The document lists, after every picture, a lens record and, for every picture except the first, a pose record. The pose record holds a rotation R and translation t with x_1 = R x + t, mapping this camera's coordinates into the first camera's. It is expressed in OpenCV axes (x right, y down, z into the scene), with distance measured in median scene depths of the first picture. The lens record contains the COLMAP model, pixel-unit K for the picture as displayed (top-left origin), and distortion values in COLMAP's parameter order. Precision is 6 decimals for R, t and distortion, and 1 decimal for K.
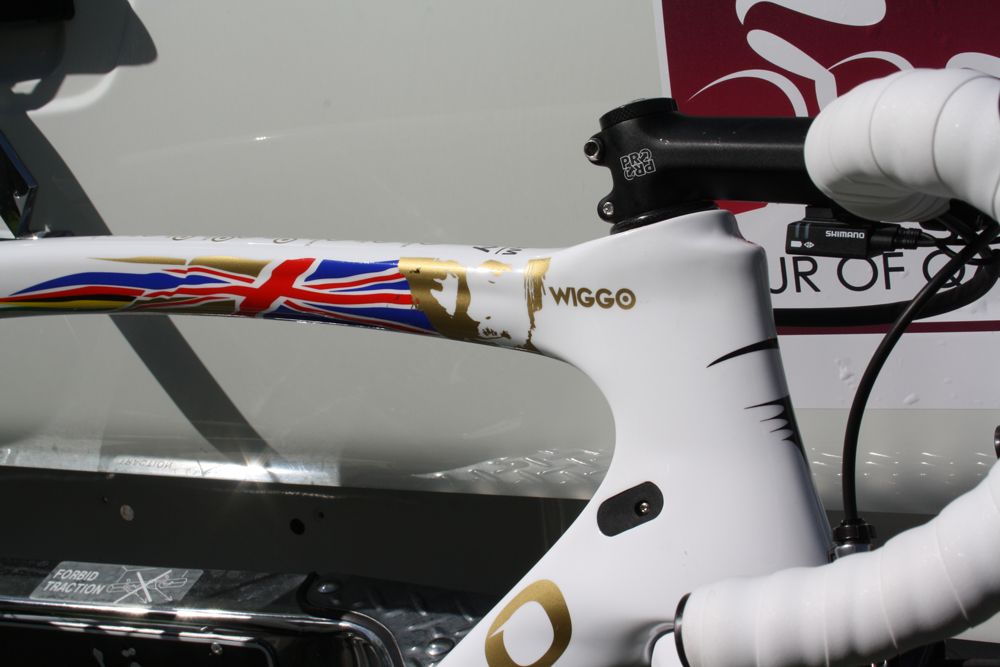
lens RADIAL K [[1572.8, 0, 500.0], [0, 1572.8, 333.5], [0, 0, 1]] dist [-0.040114, -0.032833]
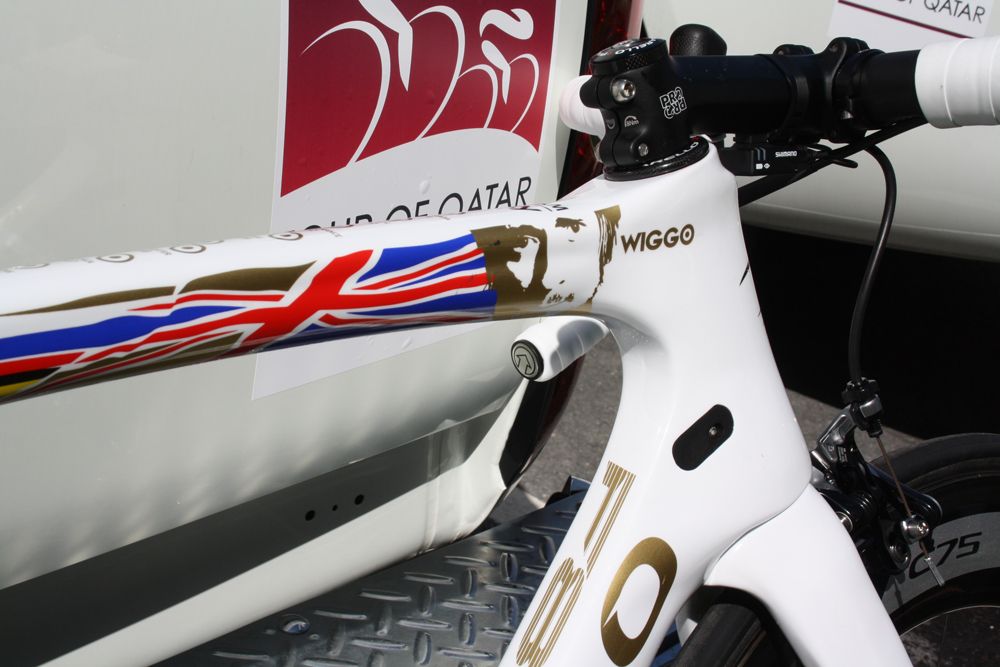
lens RADIAL K [[1572.8, 0, 500.0], [0, 1572.8, 333.5], [0, 0, 1]] dist [-0.040114, -0.032833]
pose [[0.286381, -0.156865, 0.945187, -0.865993], [0.165333, 0.979799, 0.112515, -0.087508], [-0.943743, 0.124049, 0.306531, 0.755633]]
